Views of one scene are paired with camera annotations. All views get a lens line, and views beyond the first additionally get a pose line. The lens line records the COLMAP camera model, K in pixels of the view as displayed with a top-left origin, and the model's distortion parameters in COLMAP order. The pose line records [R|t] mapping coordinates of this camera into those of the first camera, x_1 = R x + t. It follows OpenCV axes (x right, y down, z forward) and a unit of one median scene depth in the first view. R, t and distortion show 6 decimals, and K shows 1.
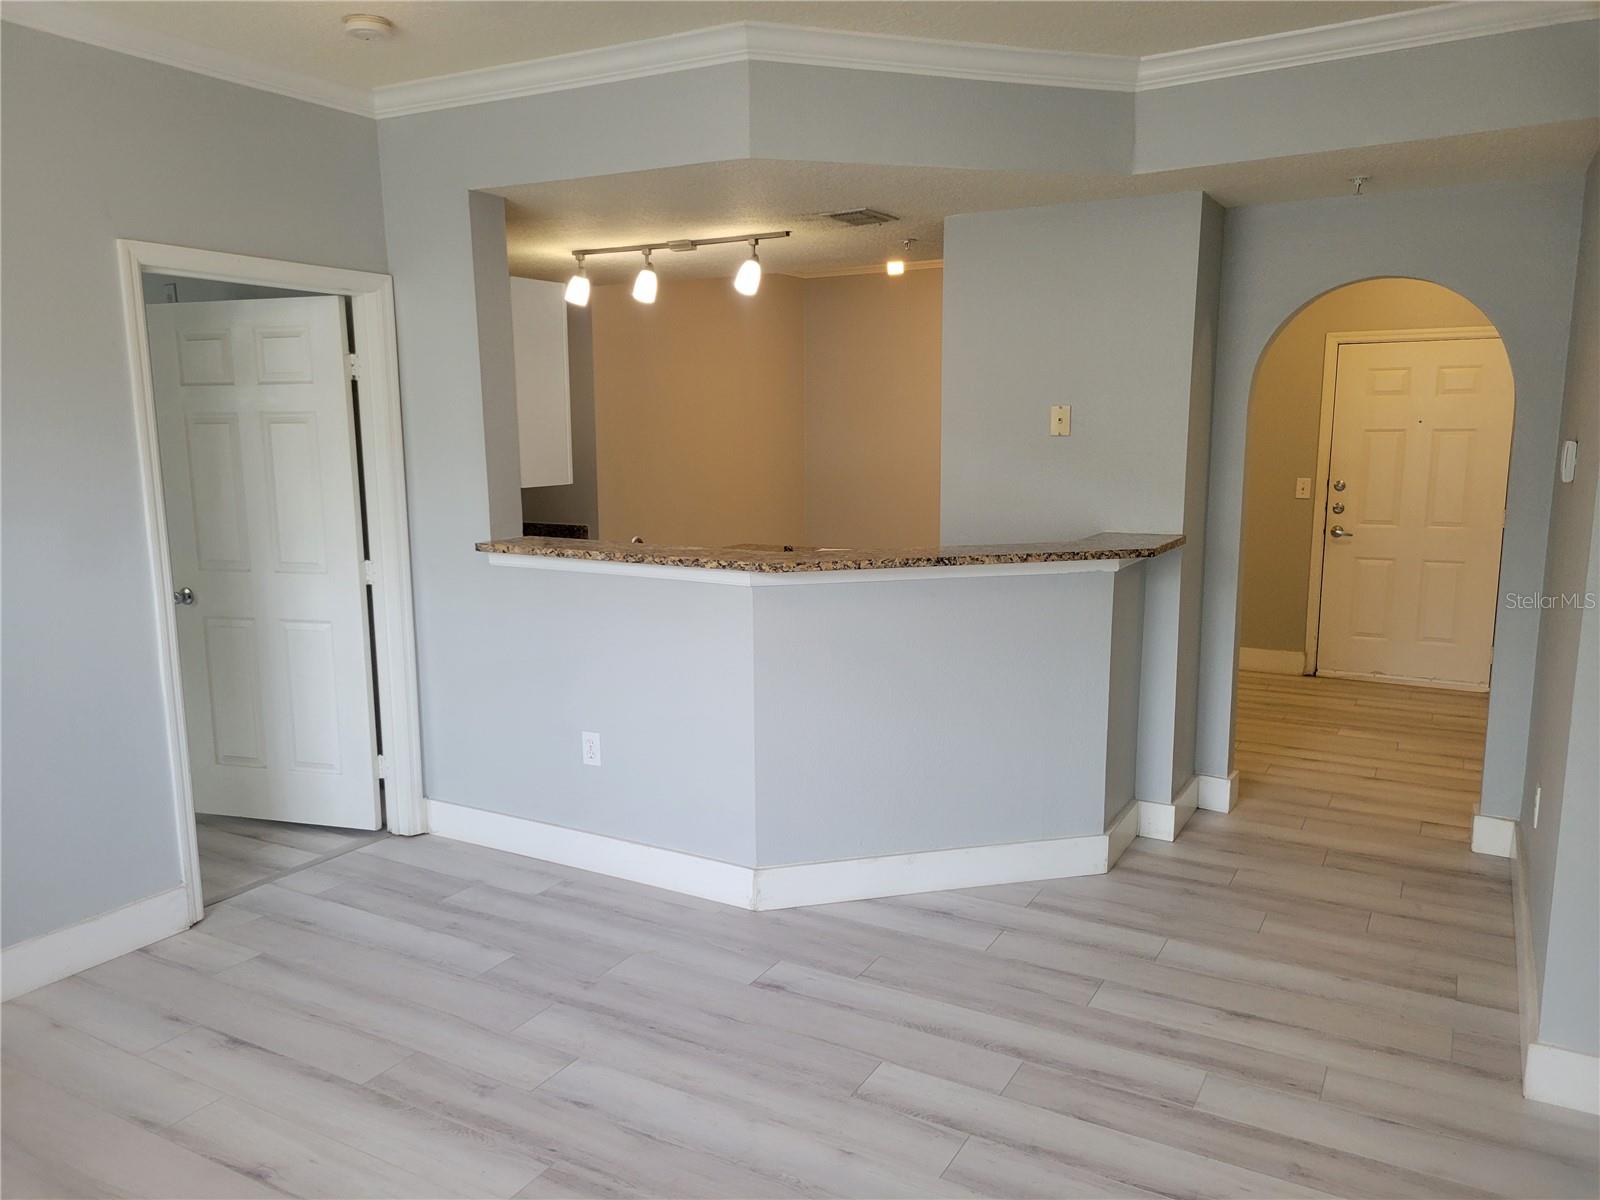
lens RADIAL K [[1195.0, 0, 786.3], [0, 1195.0, 606.2], [0, 0, 1]] dist [0.044429, -0.011108]
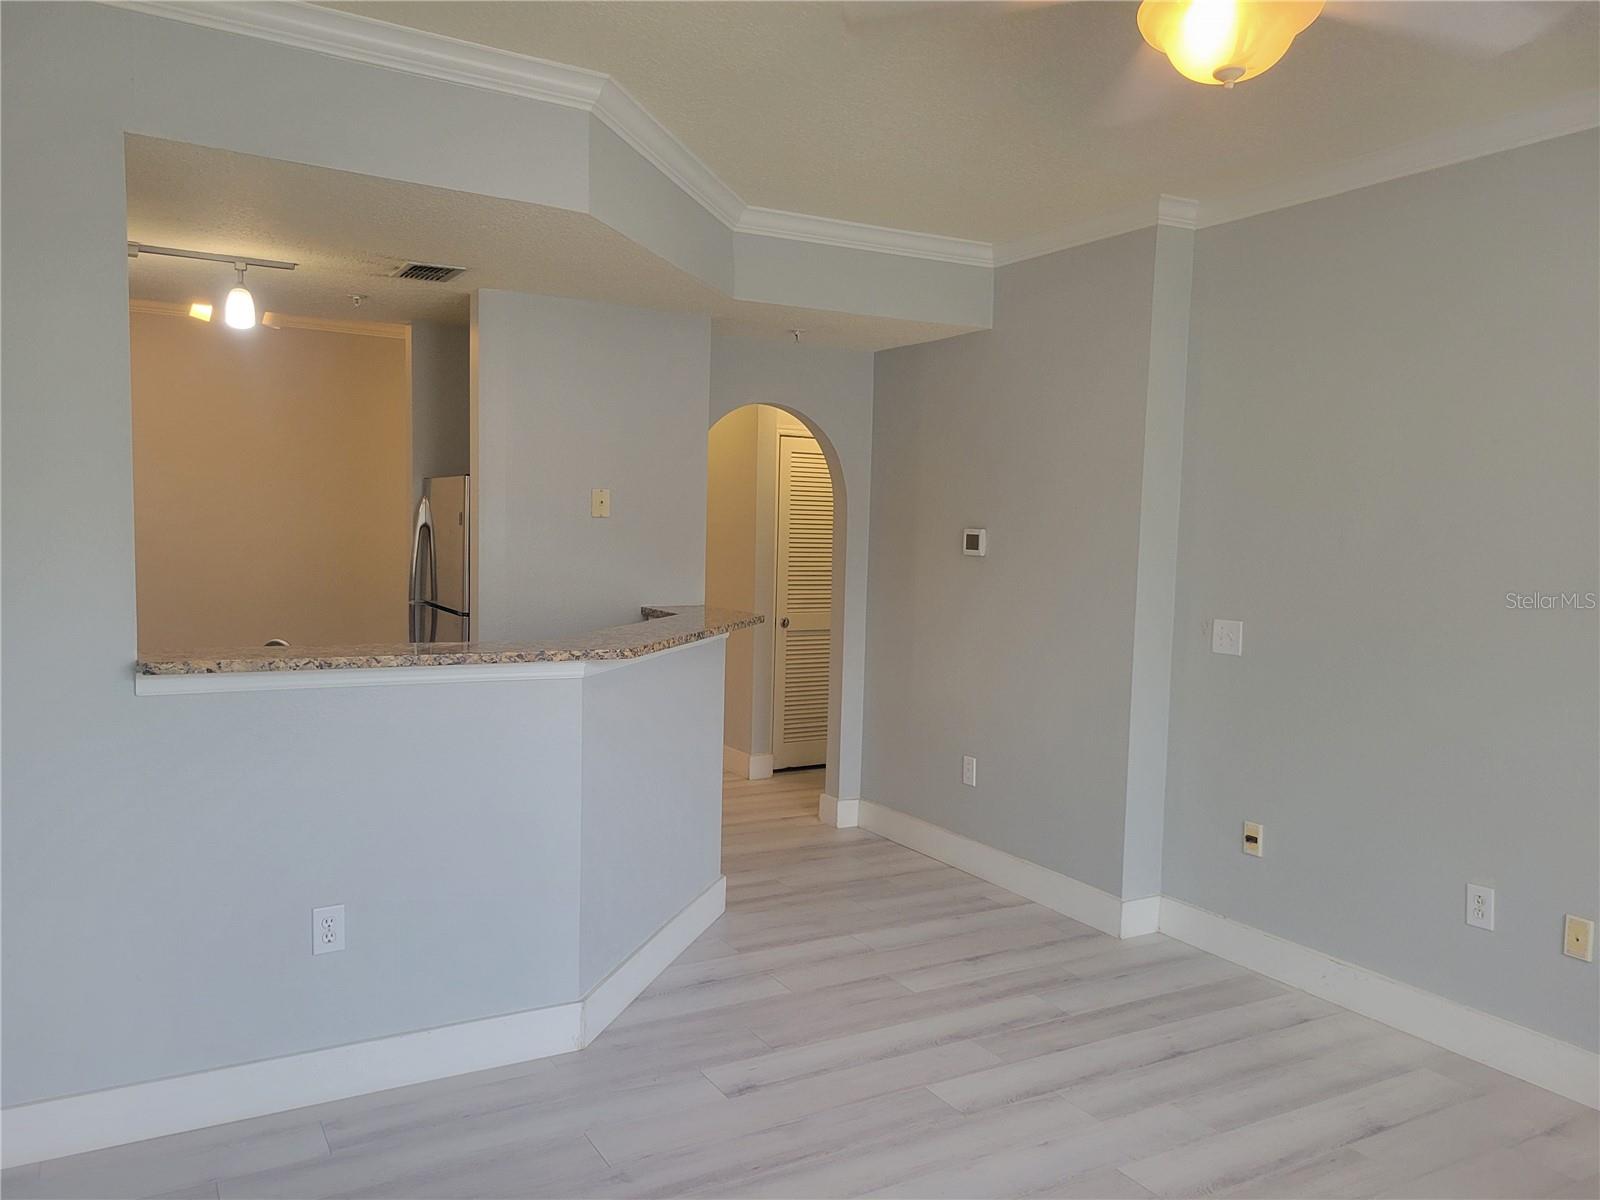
lens RADIAL K [[1195.0, 0, 788.0], [0, 1195.0, 597.1], [0, 0, 1]] dist [0.044429, -0.011108]
pose [[0.503133, -0.038716, 0.863341, -0.731690], [0.106168, 0.994198, -0.017288, -0.045294], [-0.857663, 0.100358, 0.504324, 0.413793]]
